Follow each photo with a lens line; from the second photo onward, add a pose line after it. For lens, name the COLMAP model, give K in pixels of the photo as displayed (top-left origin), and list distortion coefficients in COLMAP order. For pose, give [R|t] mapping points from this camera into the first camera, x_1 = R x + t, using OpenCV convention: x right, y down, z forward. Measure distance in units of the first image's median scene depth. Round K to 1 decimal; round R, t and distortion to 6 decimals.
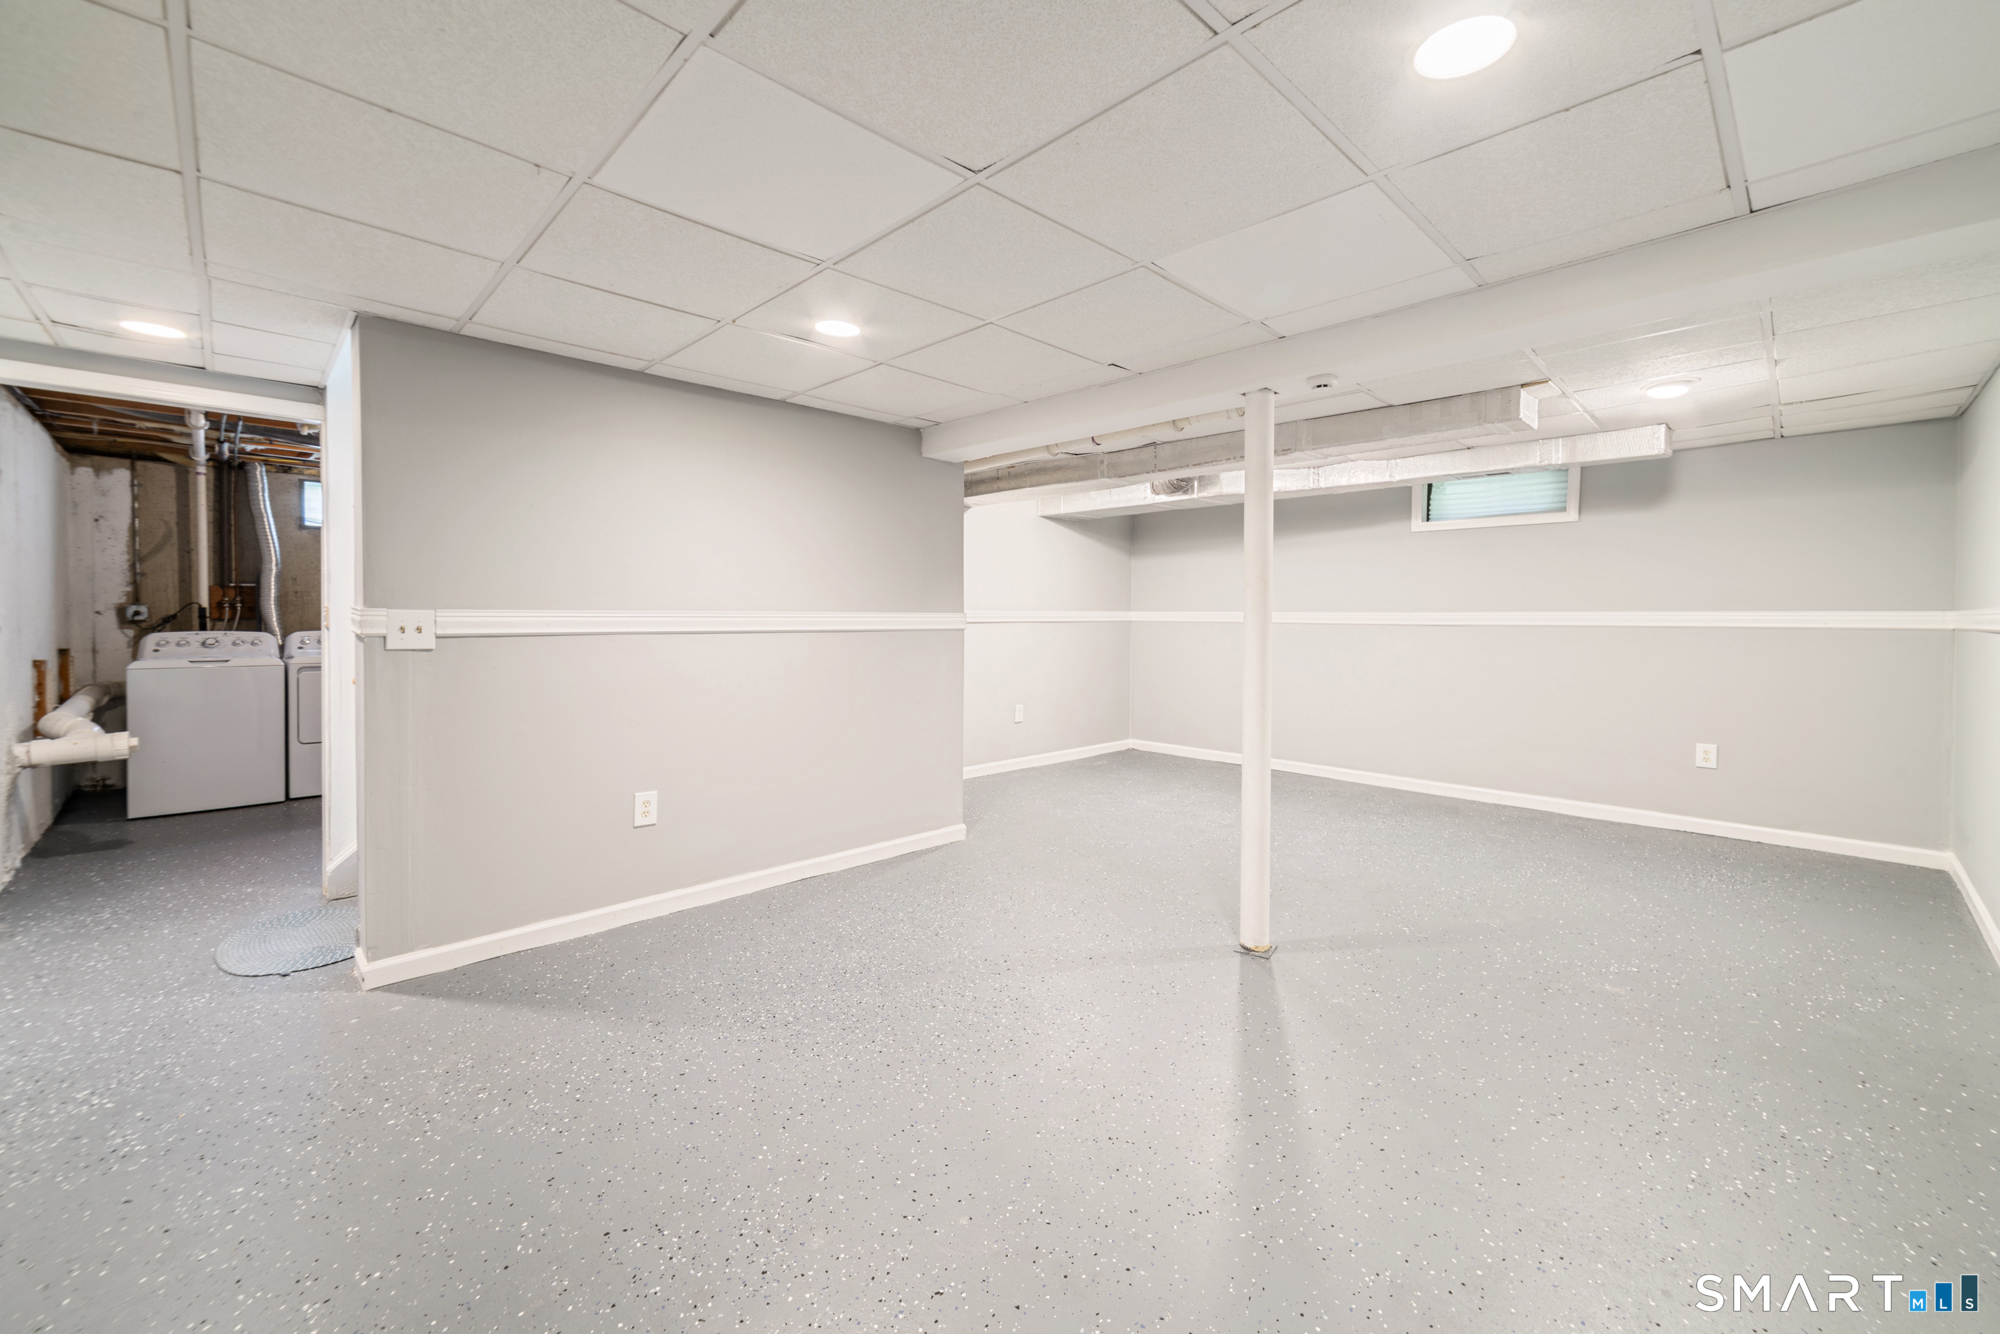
lens RADIAL K [[794.6, 0, 1002.9], [0, 794.6, 627.0], [0, 0, 1]] dist [-0.008547, -0.000152]
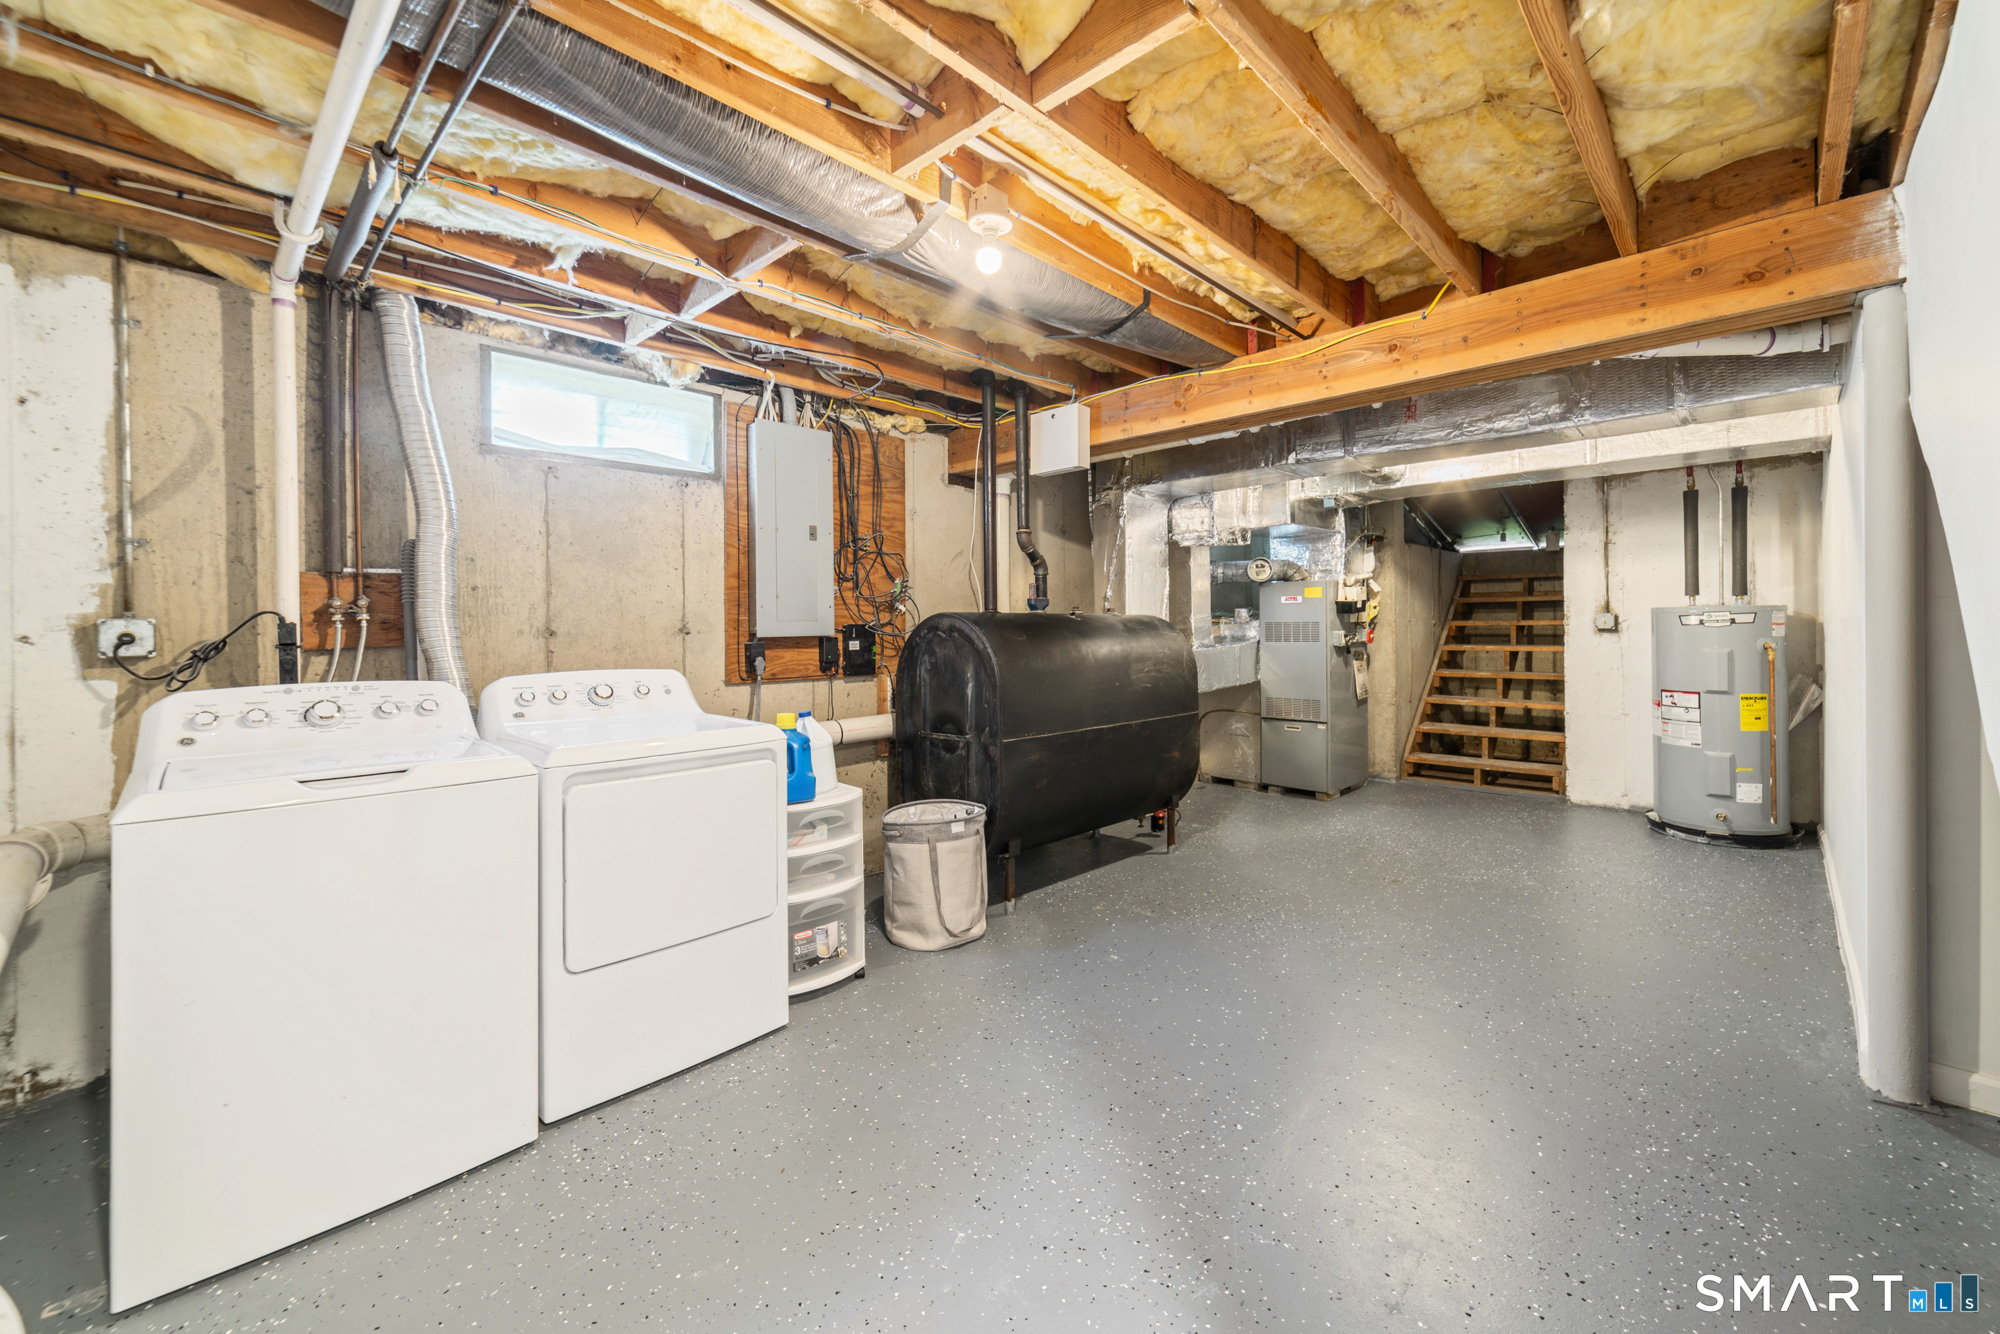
lens RADIAL K [[794.6, 0, 1002.9], [0, 794.6, 627.0], [0, 0, 1]] dist [-0.008547, -0.000152]
pose [[0.999572, -0.013472, 0.025959, -0.656476], [0.013904, 0.999767, -0.016540, -0.010710], [-0.025730, 0.016894, 0.999526, 0.580447]]
